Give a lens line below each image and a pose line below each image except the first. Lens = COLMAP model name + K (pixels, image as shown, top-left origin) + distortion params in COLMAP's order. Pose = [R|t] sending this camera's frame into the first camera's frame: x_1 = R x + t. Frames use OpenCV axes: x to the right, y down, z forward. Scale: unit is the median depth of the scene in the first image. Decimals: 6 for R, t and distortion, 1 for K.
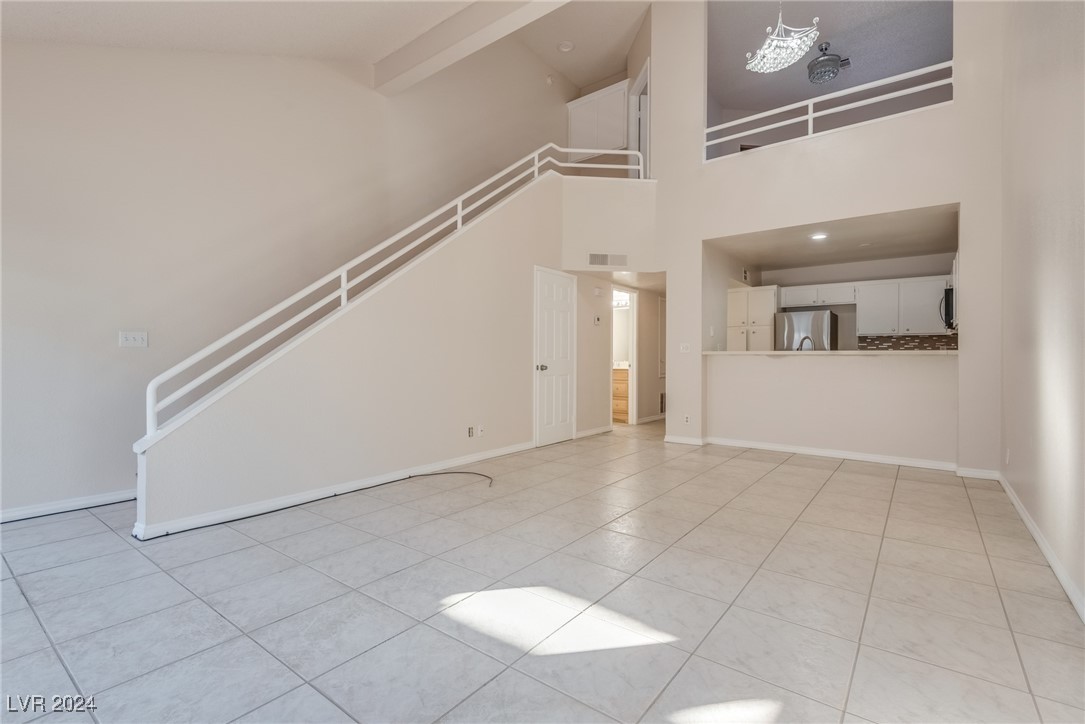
lens RADIAL K [[496.5, 0, 540.5], [0, 496.5, 349.0], [0, 0, 1]] dist [0.060991, -0.029778]
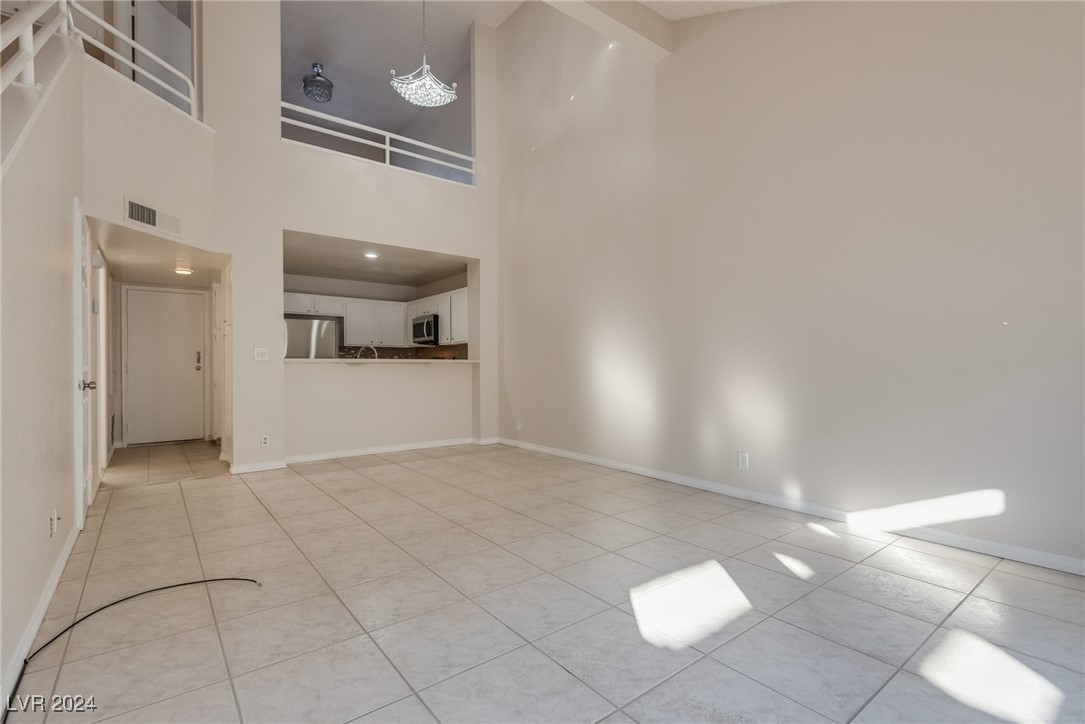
lens RADIAL K [[497.0, 0, 542.5], [0, 497.0, 362.0], [0, 0, 1]] dist [0.001426, -0.000543]
pose [[0.257156, 0.001640, 0.966368, -0.427247], [-0.010814, 0.999941, 0.001181, 0.005471], [-0.966309, -0.010753, 0.257159, 0.384768]]
